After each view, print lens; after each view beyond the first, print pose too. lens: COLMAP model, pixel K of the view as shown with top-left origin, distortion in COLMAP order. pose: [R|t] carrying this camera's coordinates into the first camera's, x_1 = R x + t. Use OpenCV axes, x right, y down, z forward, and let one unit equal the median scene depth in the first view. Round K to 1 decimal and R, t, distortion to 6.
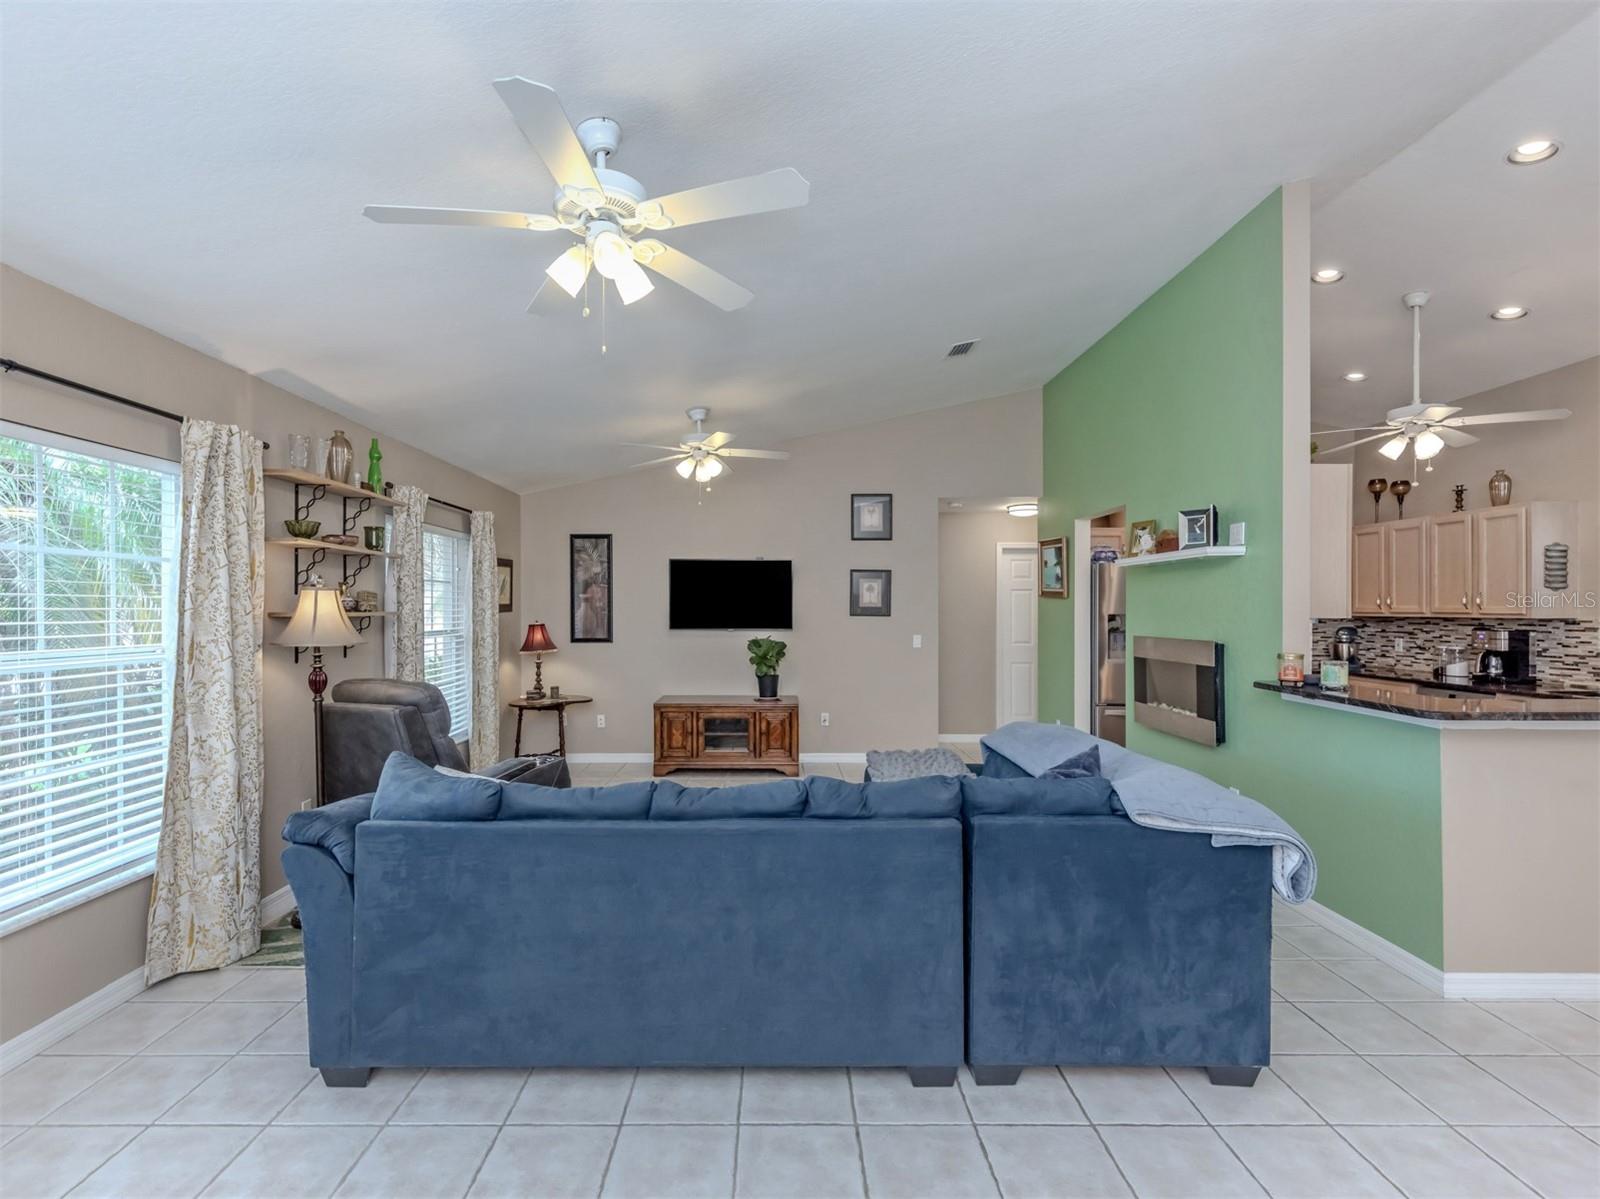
lens RADIAL K [[748.4, 0, 776.4], [0, 748.4, 599.3], [0, 0, 1]] dist [0.007698, -0.001498]
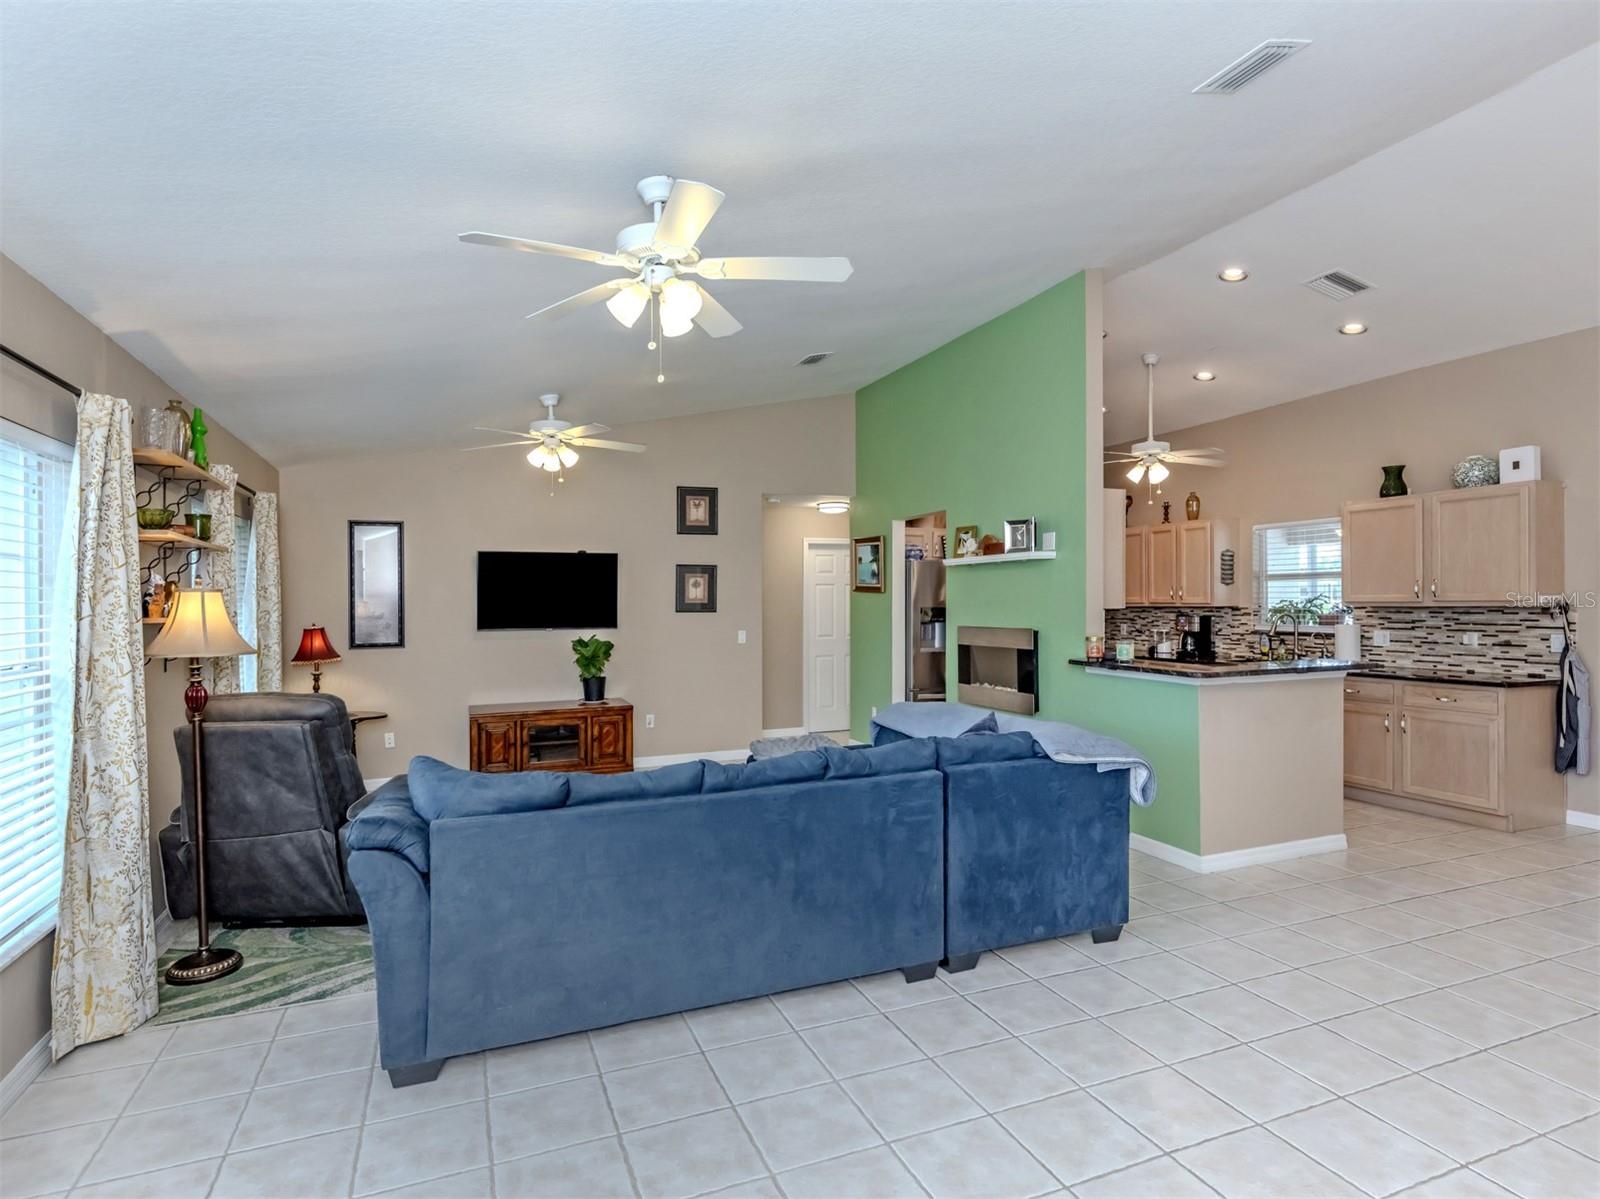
lens RADIAL K [[857.5, 0, 804.8], [0, 857.5, 595.2], [0, 0, 1]] dist [0.006063, 0.001597]
pose [[0.925144, -0.007514, 0.379543, -0.232892], [0.006151, 0.999970, 0.004803, -0.006038], [-0.379567, -0.002109, 0.925162, -0.121506]]
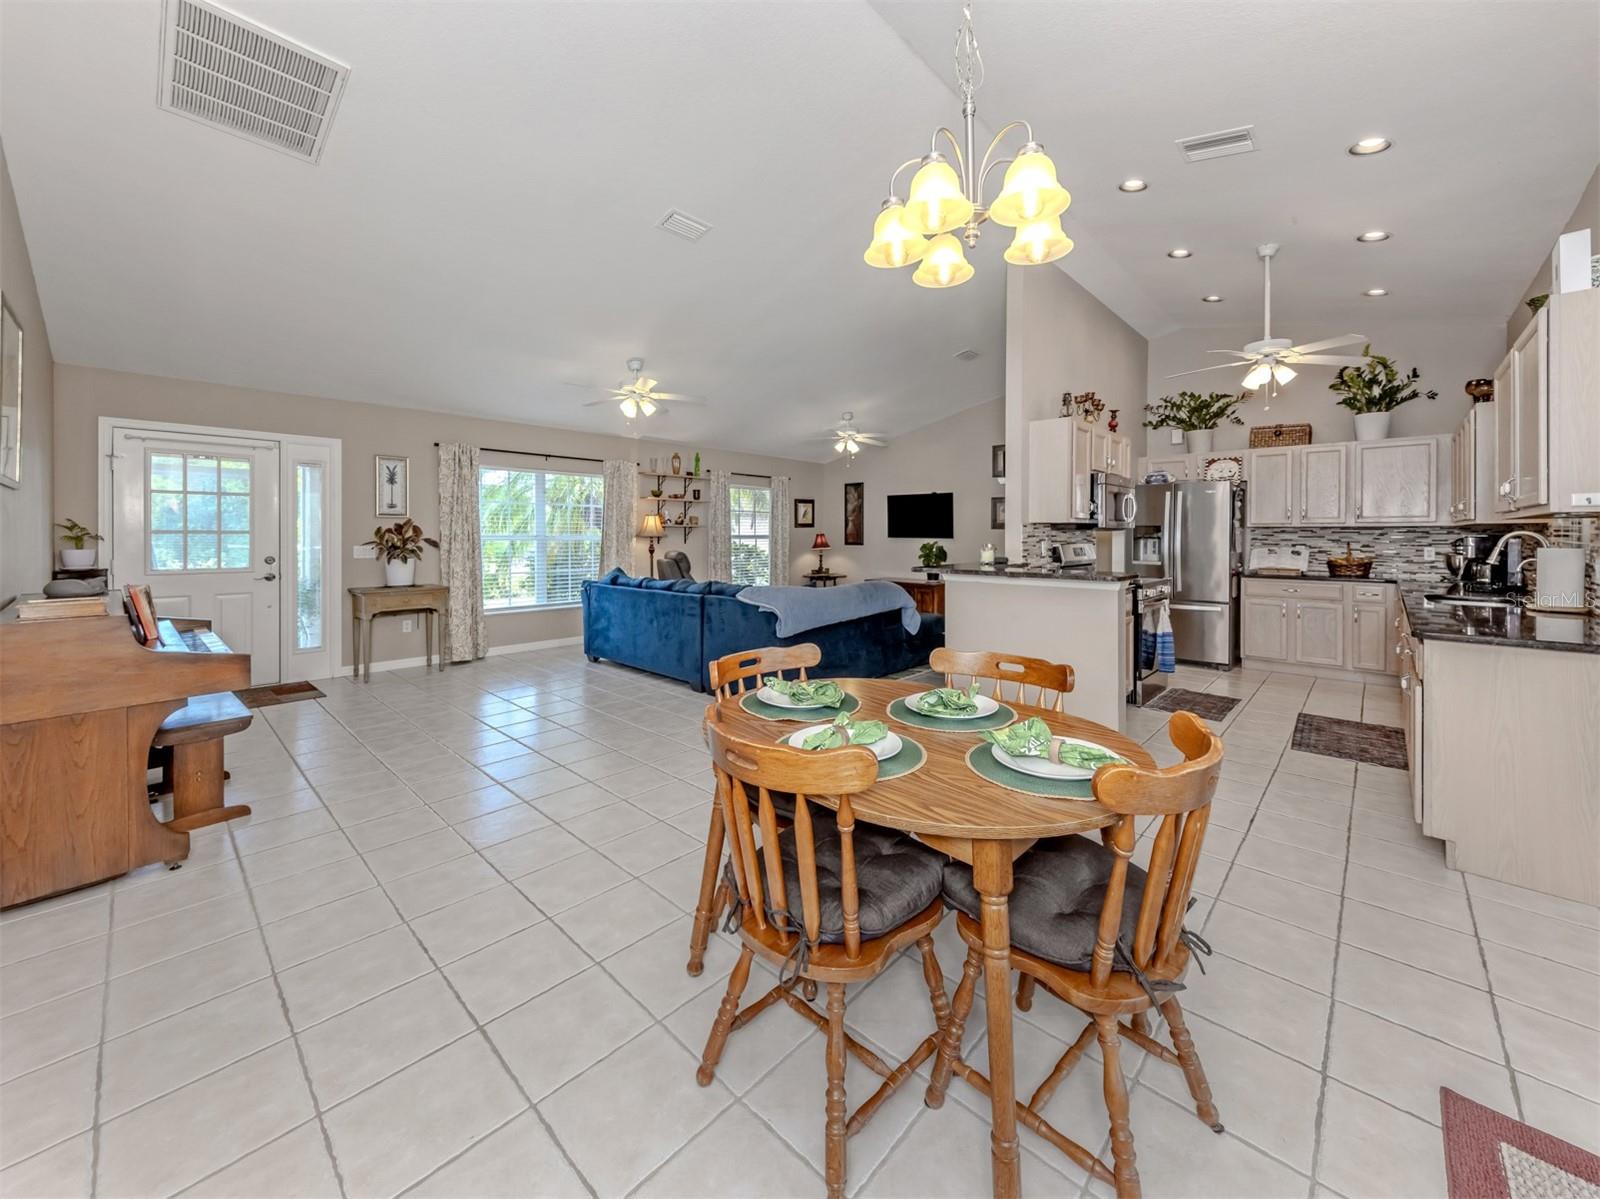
lens RADIAL K [[605.2, 0, 823.4], [0, 605.2, 534.6], [0, 0, 1]] dist [0.001911, 0.000139]
pose [[0.747781, 0.001288, -0.663944, 0.895857], [0.007420, 0.999919, 0.010297, 0.025316], [0.663904, -0.012626, 0.747711, -0.150004]]
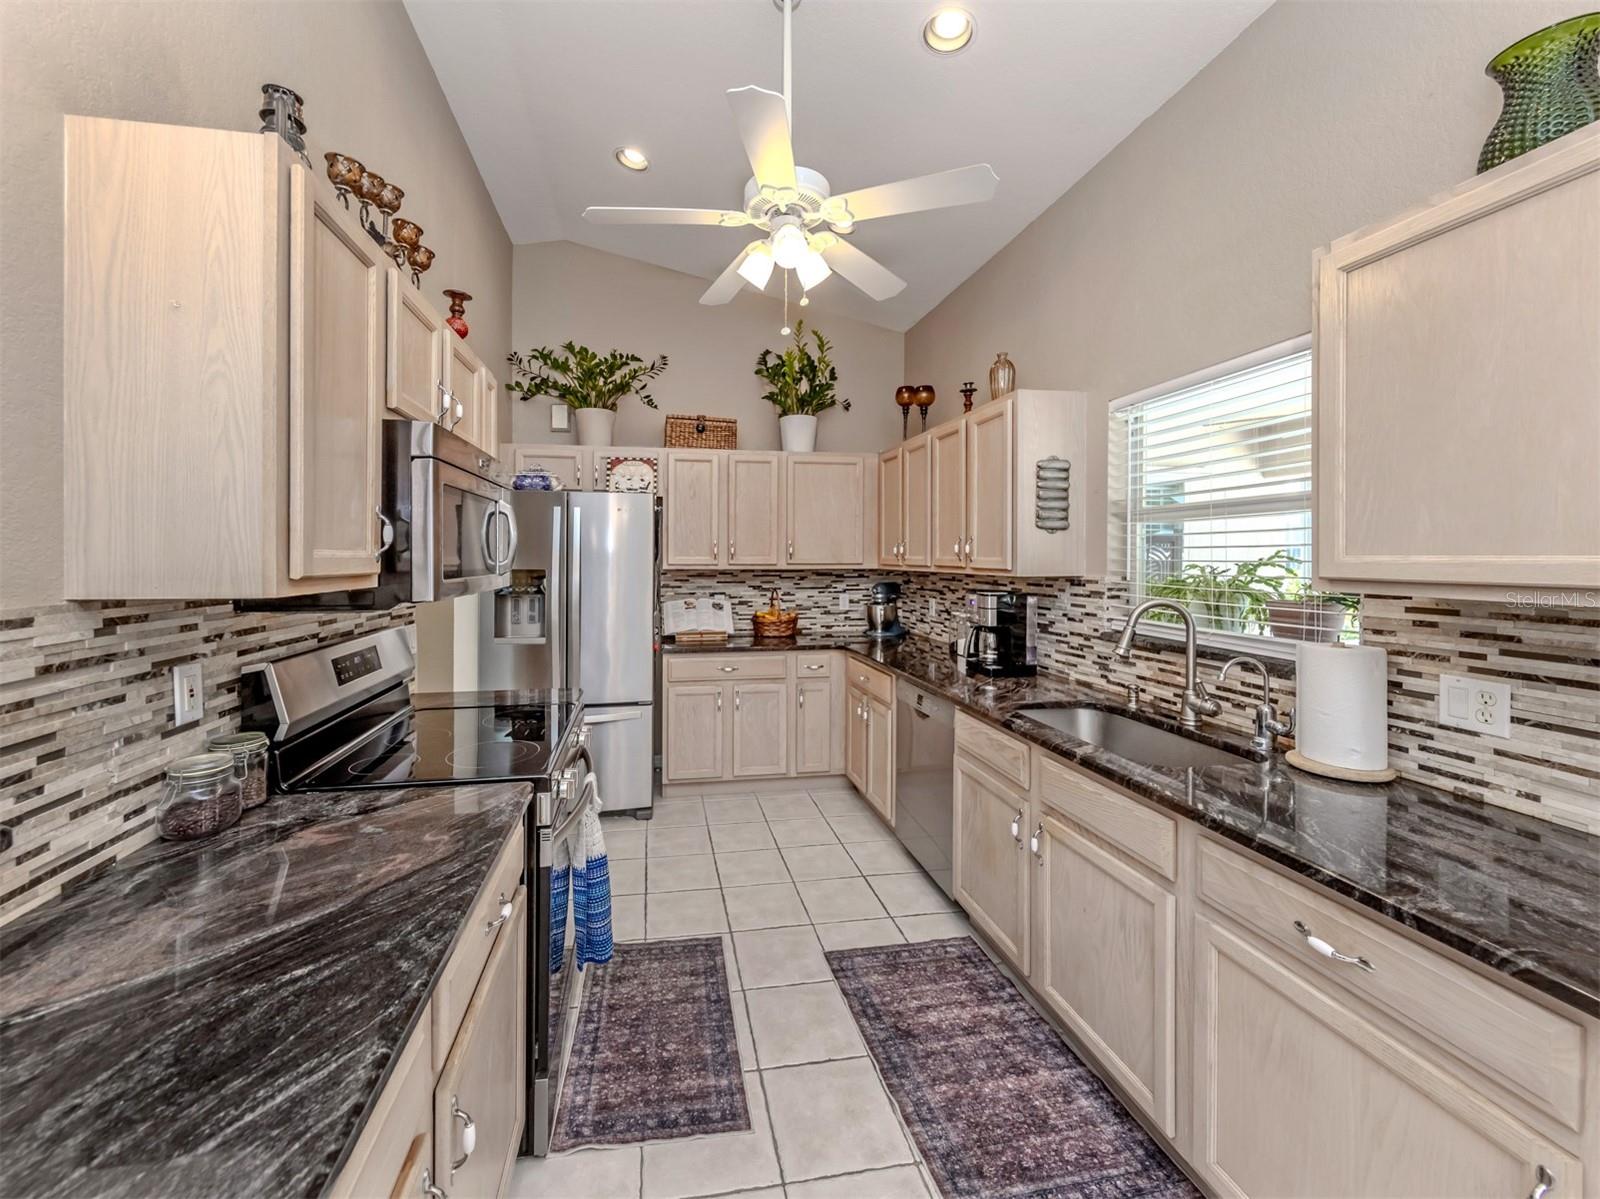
lens RADIAL K [[629.3, 0, 747.5], [0, 629.3, 548.9], [0, 0, 1]] dist [0.000811, -0.000066]
pose [[0.986375, -0.001103, 0.164510, 0.696470], [0.001022, 0.999999, 0.000578, 0.001789], [-0.164511, -0.000402, 0.986375, 0.522702]]
